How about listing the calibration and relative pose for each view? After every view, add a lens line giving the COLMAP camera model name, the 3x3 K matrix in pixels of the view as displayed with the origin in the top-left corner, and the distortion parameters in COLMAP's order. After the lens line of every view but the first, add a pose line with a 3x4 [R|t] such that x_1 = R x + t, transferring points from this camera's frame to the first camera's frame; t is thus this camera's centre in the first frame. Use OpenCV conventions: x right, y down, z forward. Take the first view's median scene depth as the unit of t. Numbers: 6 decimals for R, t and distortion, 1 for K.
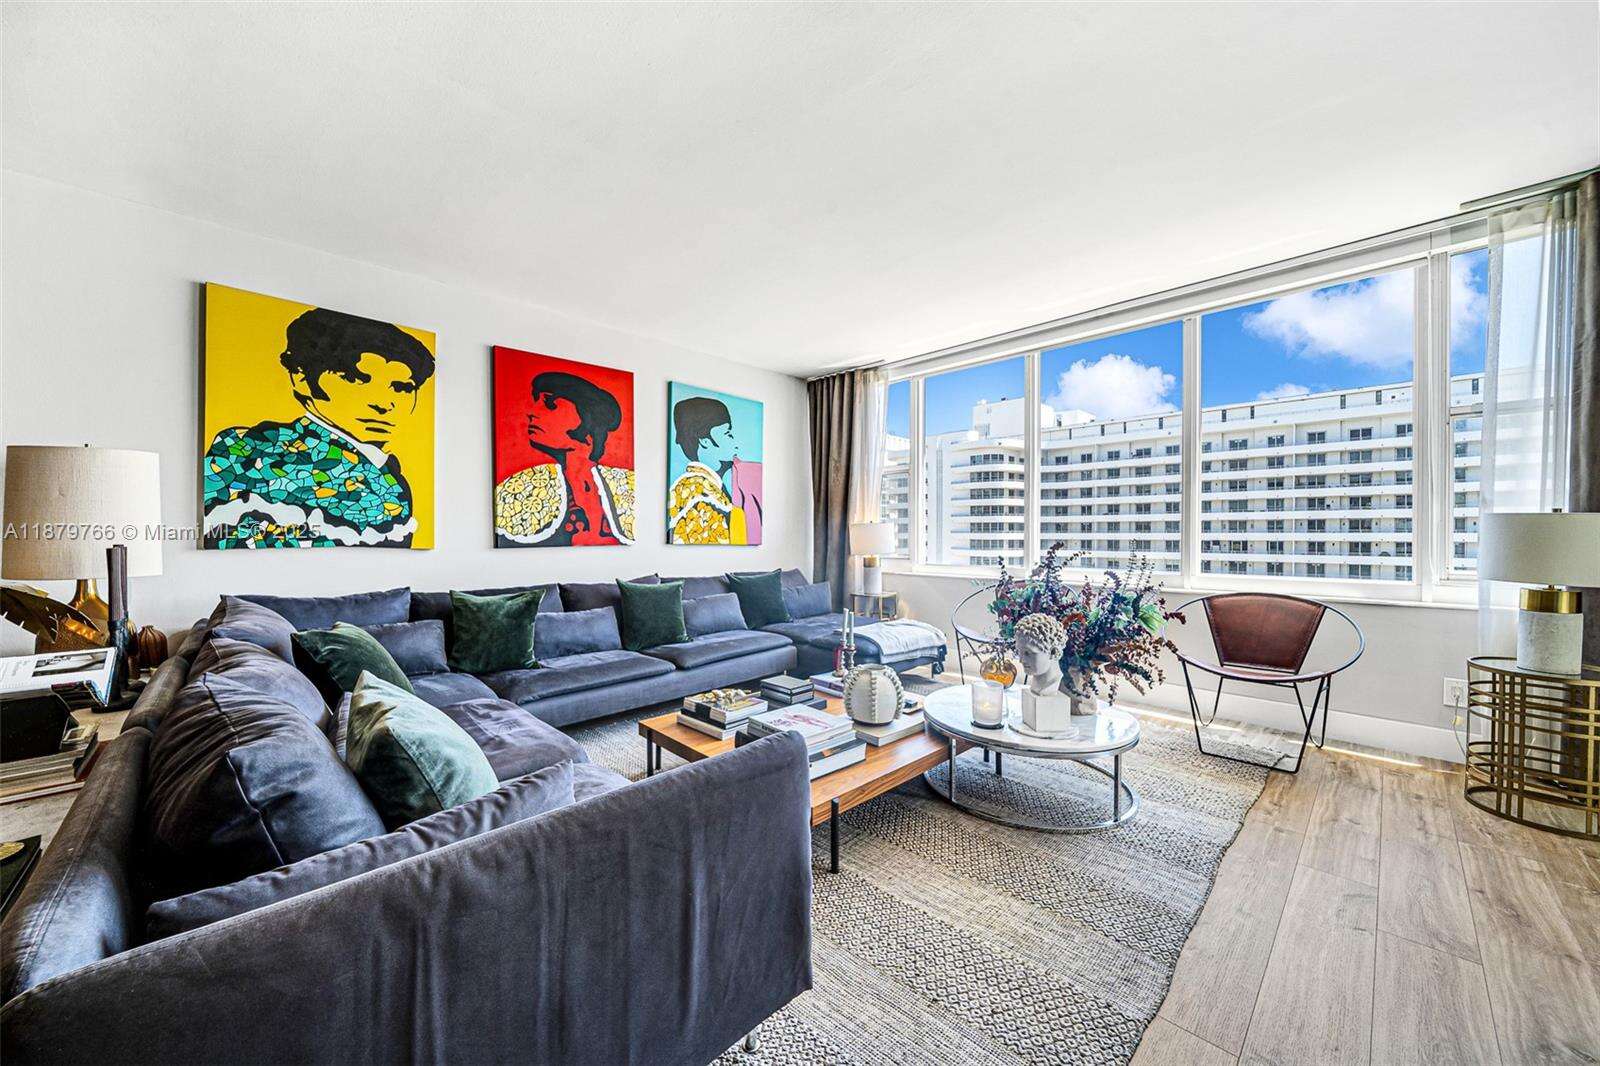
lens RADIAL K [[576.8, 0, 789.1], [0, 576.8, 539.7], [0, 0, 1]] dist [-0.000811, -0.000309]
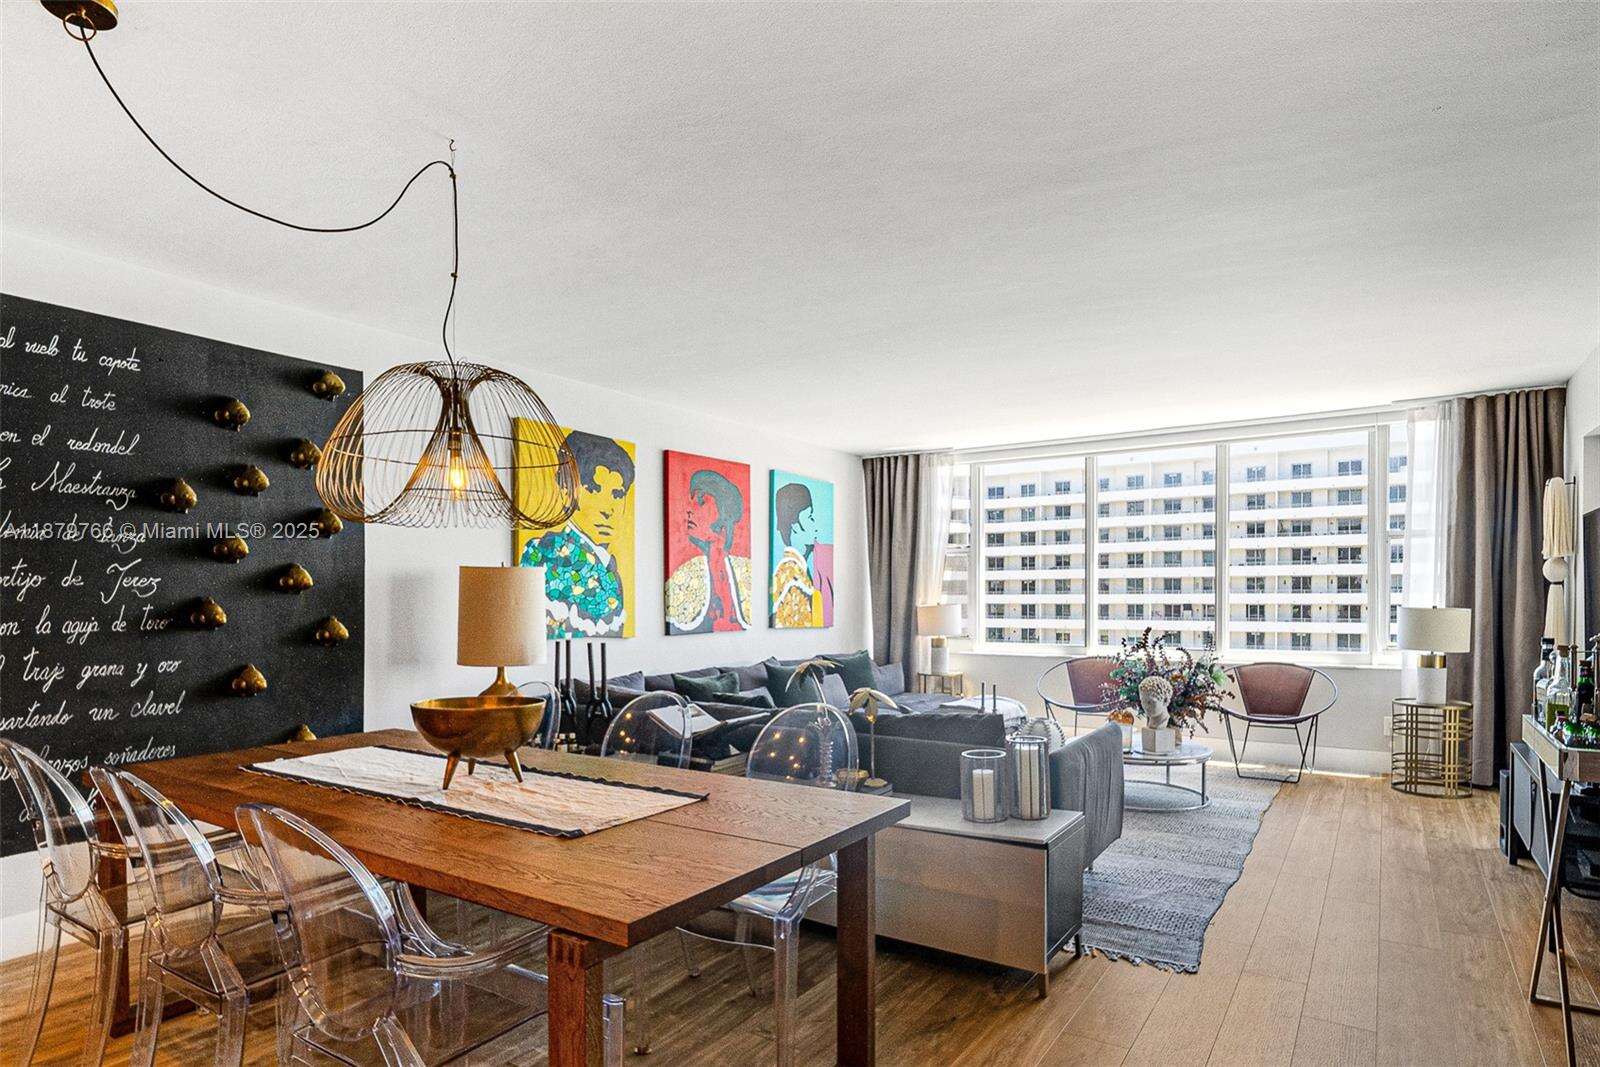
lens RADIAL K [[898.8, 0, 776.4], [0, 898.8, 617.8], [0, 0, 1]] dist [-0.002673, 0.002480]
pose [[0.977421, -0.008851, 0.211115, -0.610752], [0.005735, 0.999865, 0.015366, -0.039905], [-0.211223, -0.013808, 0.977340, -0.645823]]
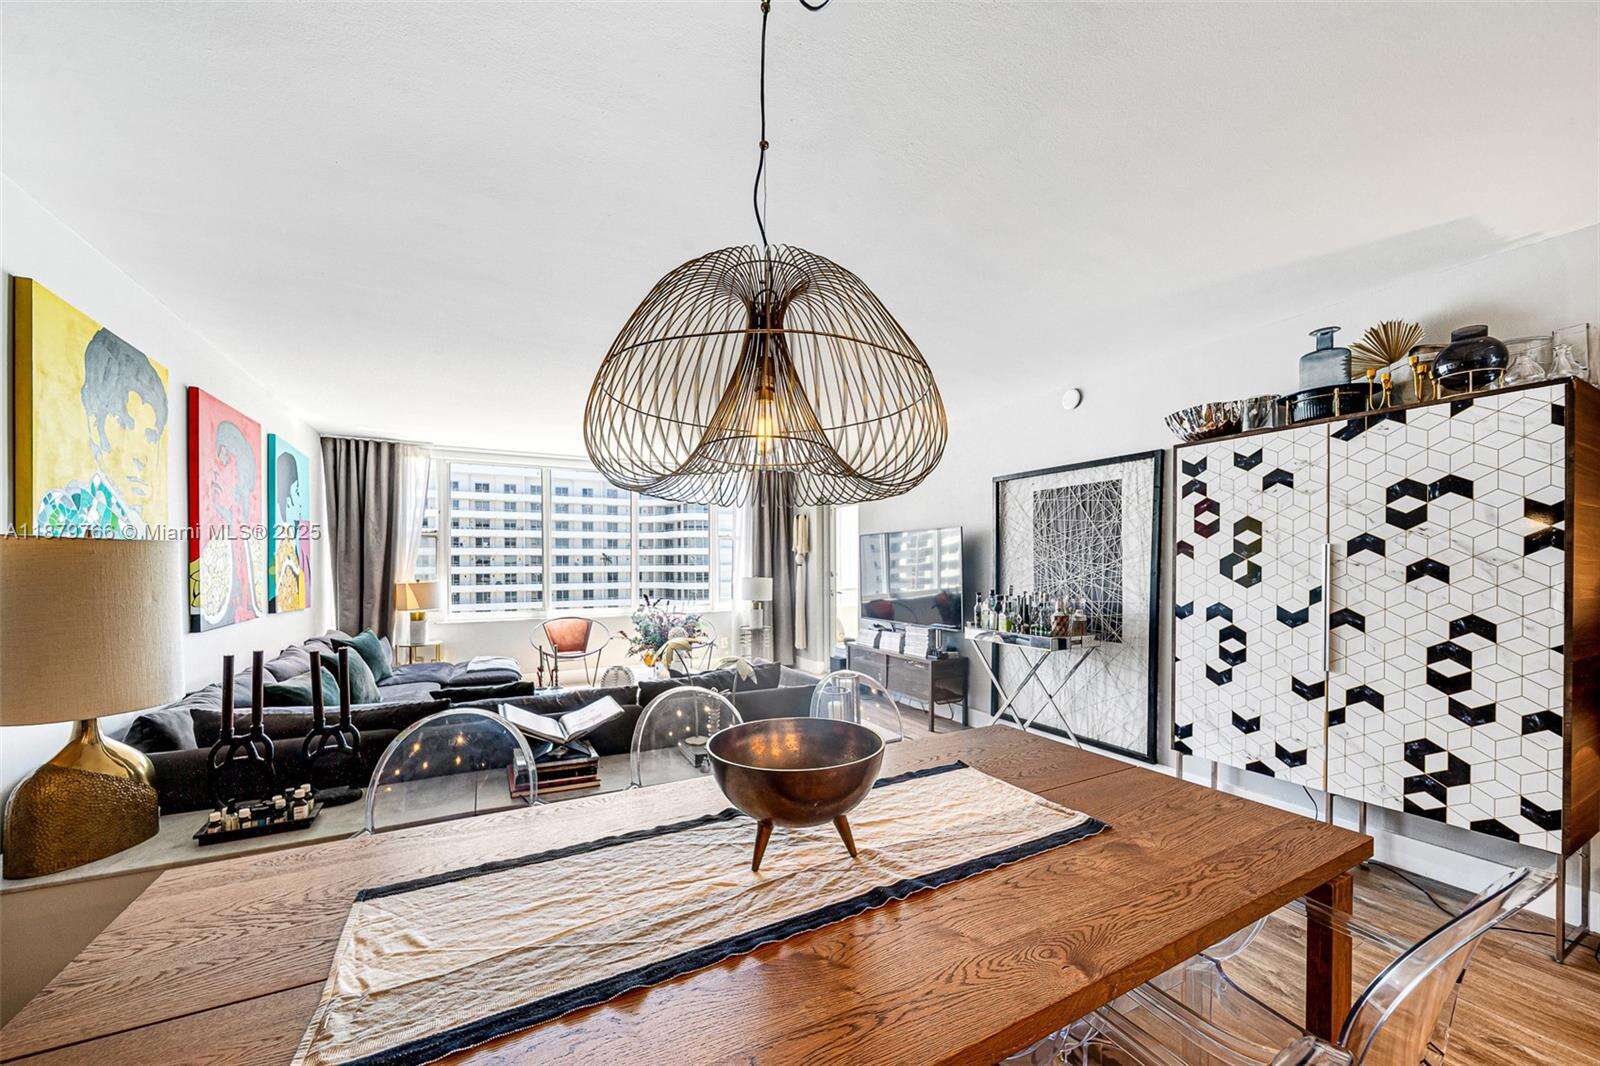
lens RADIAL K [[599.0, 0, 788.2], [0, 599.0, 567.8], [0, 0, 1]] dist [-0.003699, -0.000390]
pose [[0.291491, -0.009526, 0.956526, -0.991431], [0.015634, 0.999864, 0.005193, -0.063874], [-0.956446, 0.013441, 0.291600, -0.064694]]
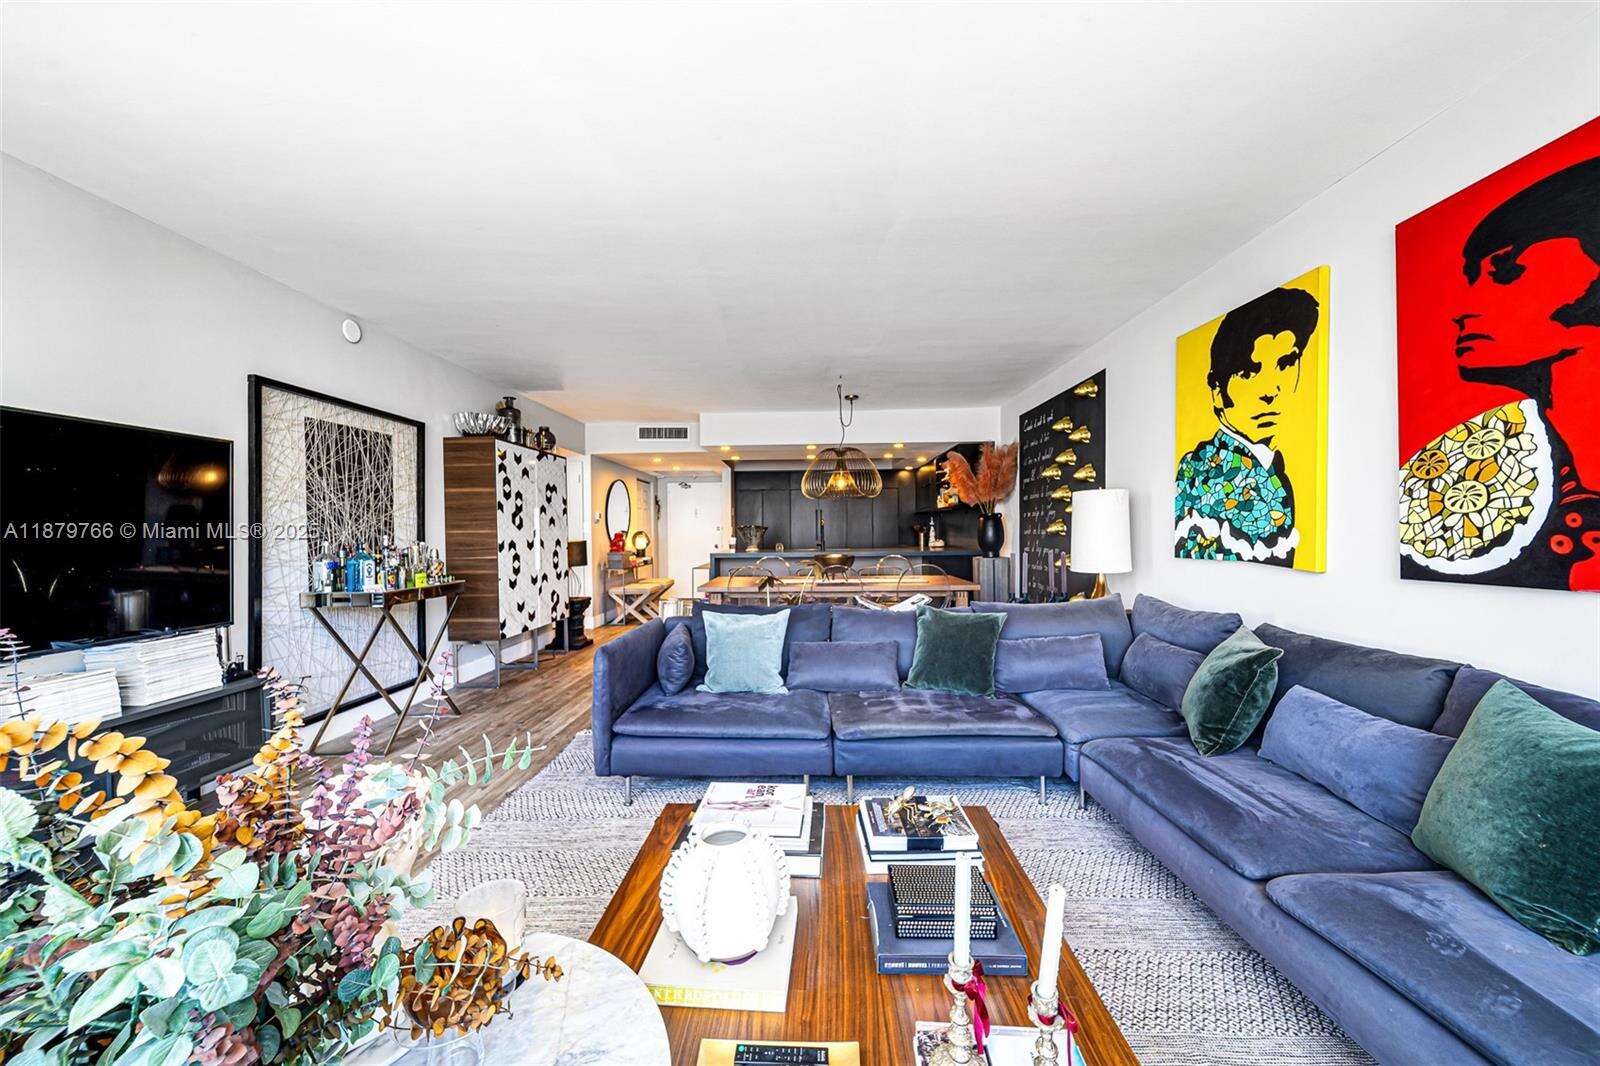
lens RADIAL K [[578.7, 0, 794.2], [0, 578.7, 538.1], [0, 0, 1]] dist [-0.000128, -0.002417]
pose [[-0.712280, 0.015401, -0.701726, 0.294702], [0.002042, 0.999800, 0.019870, -0.034922], [0.701892, 0.012720, -0.712169, 0.900709]]
